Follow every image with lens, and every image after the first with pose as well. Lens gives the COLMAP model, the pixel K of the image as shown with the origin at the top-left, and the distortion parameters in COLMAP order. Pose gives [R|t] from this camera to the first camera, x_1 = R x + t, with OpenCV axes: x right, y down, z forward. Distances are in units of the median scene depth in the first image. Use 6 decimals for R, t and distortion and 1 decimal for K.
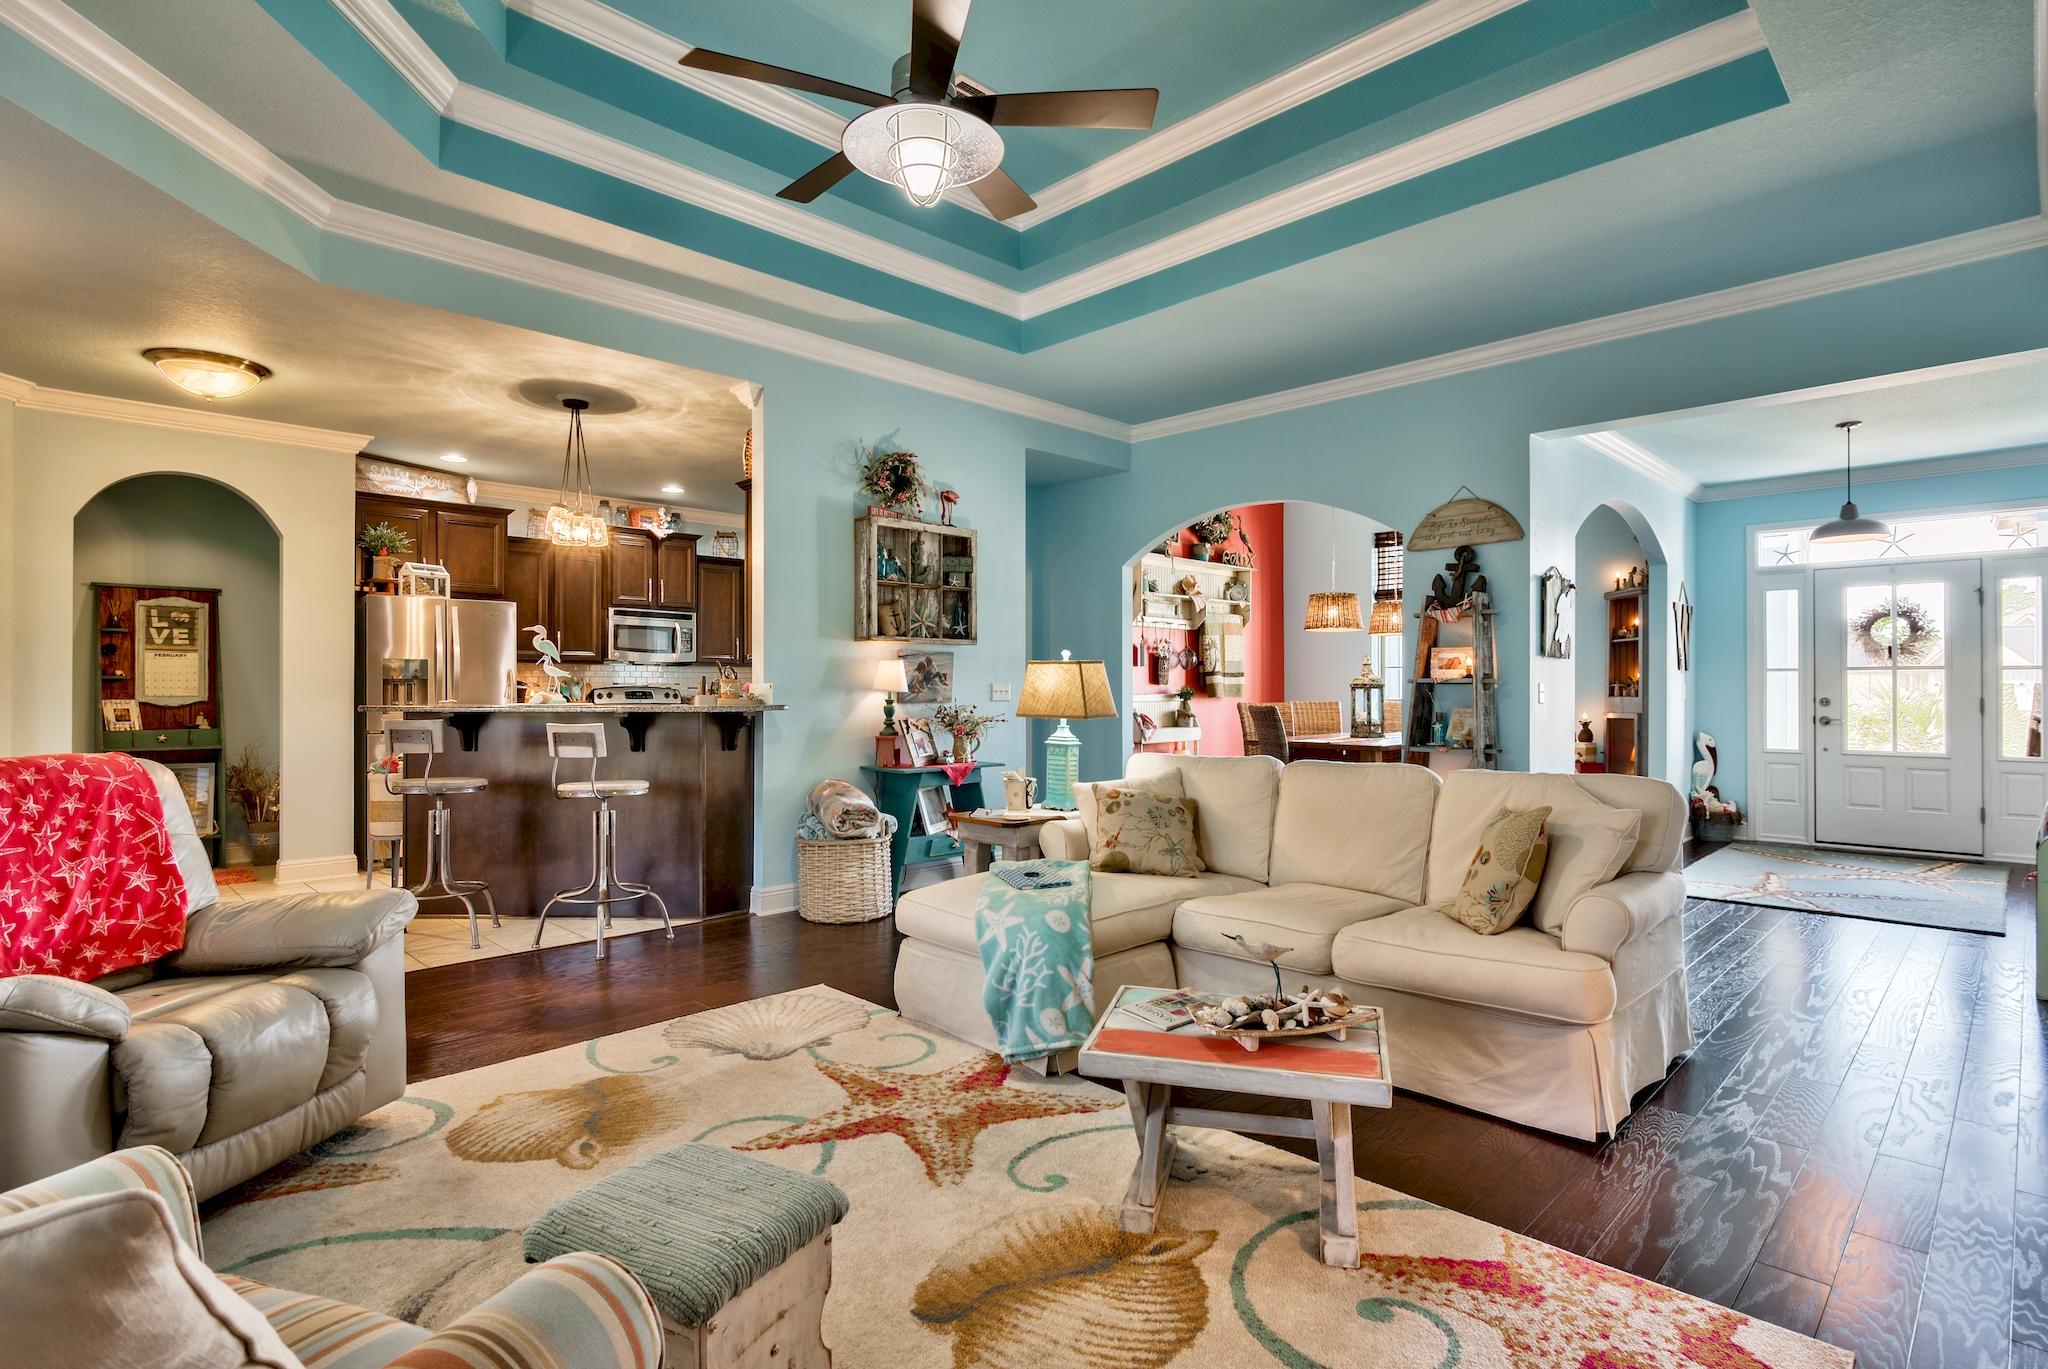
lens RADIAL K [[1014.8, 0, 991.0], [0, 1014.8, 691.2], [0, 0, 1]] dist [-0.008372, 0.001668]
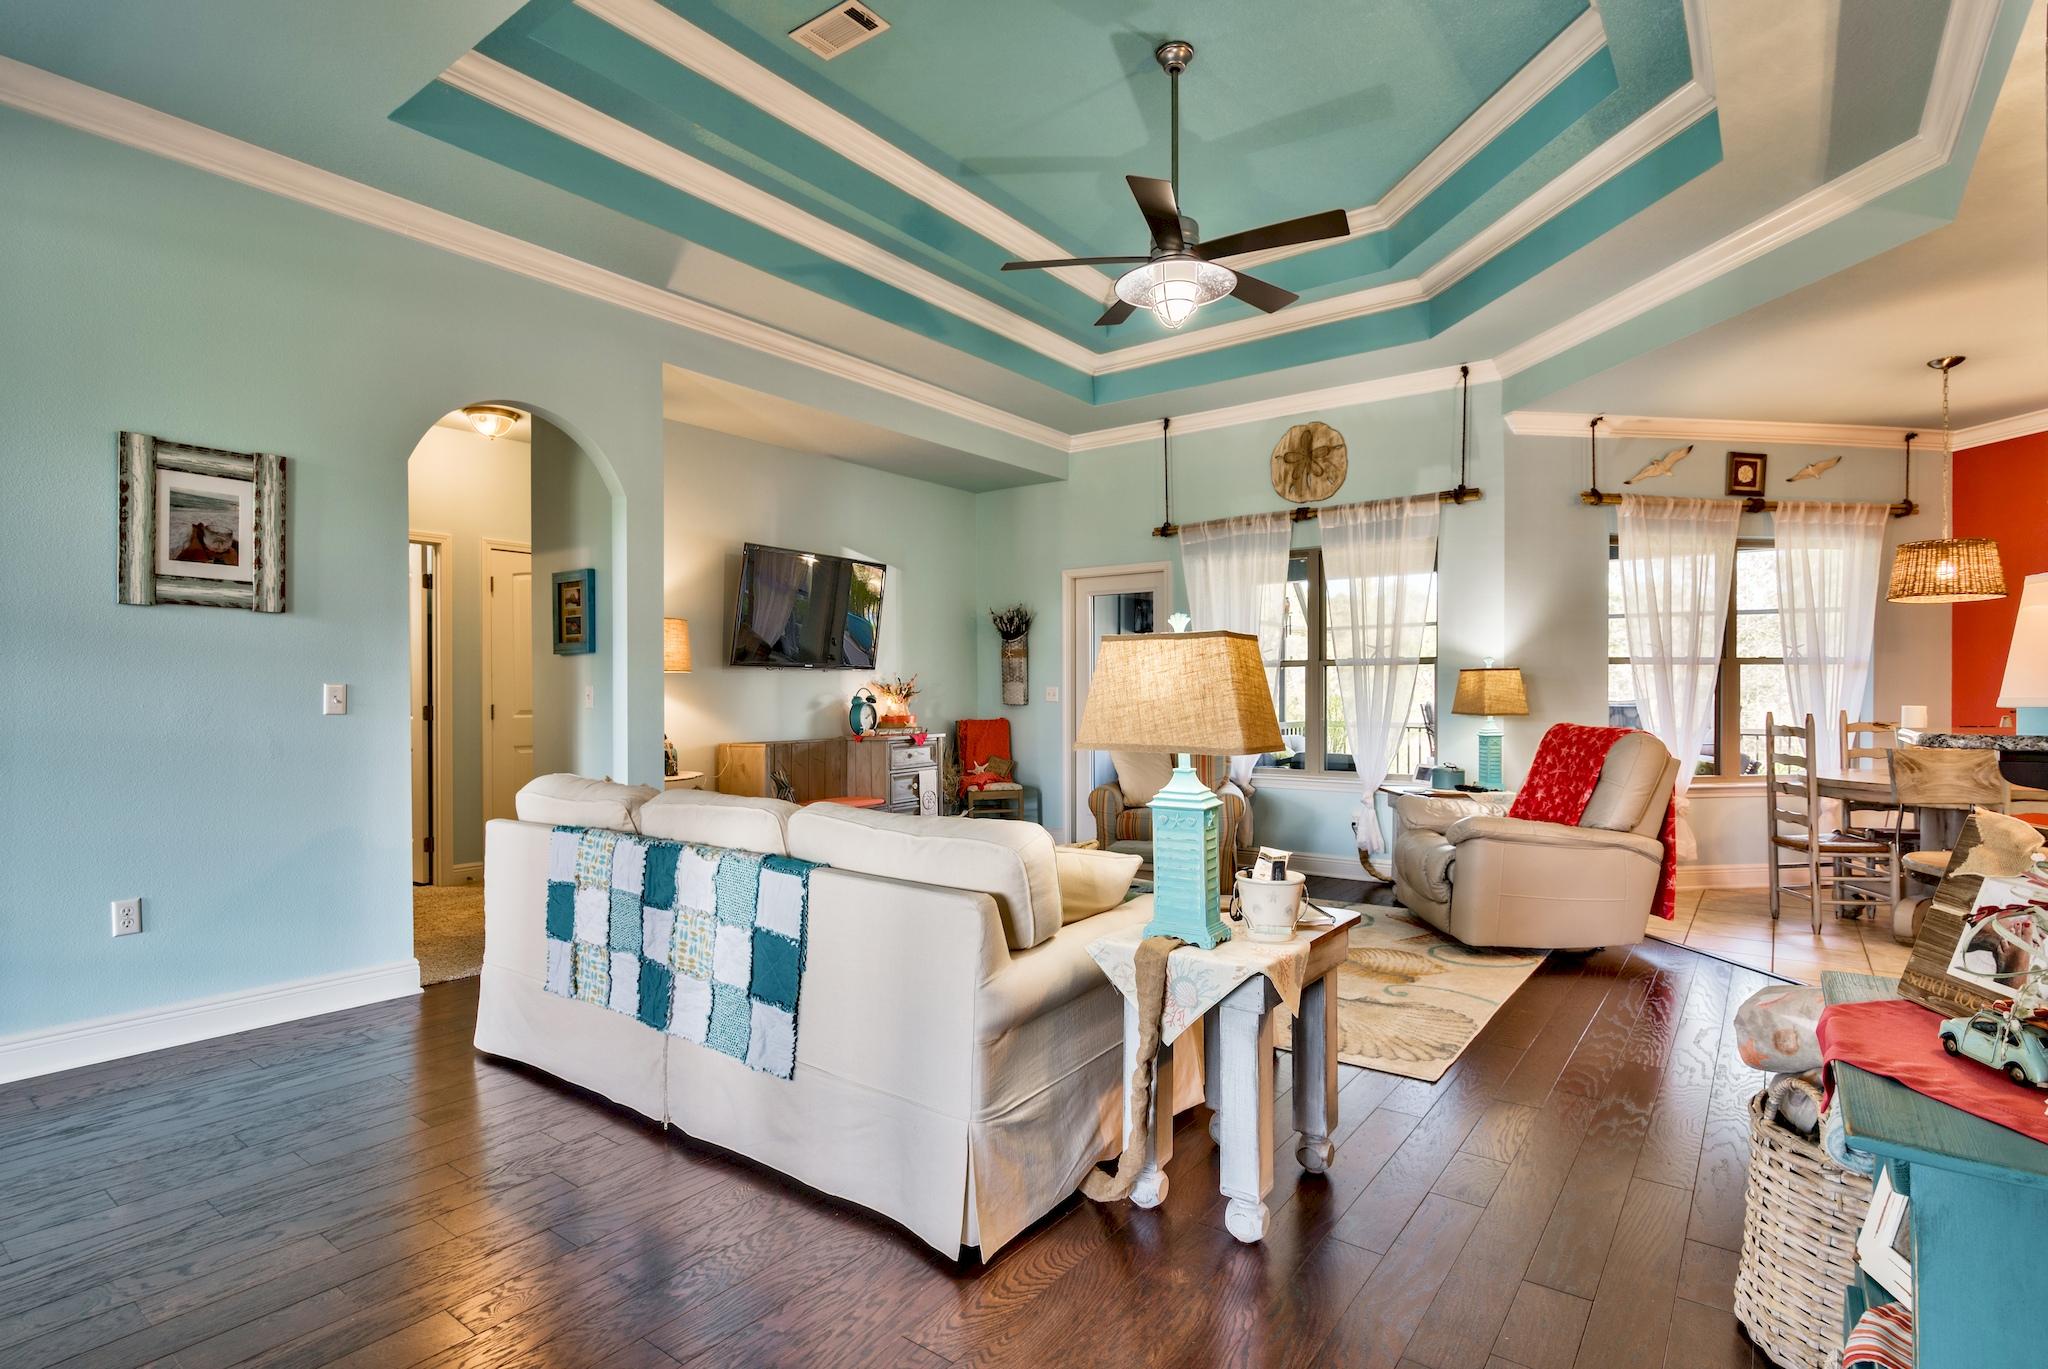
lens RADIAL K [[1014.8, 0, 1020.7], [0, 1014.8, 695.1], [0, 0, 1]] dist [-0.008372, 0.001668]
pose [[-0.988686, 0.001868, -0.149990, 0.196316], [-0.000025, 0.999920, 0.012619, -0.008174], [0.150002, 0.012480, -0.988607, 1.343888]]
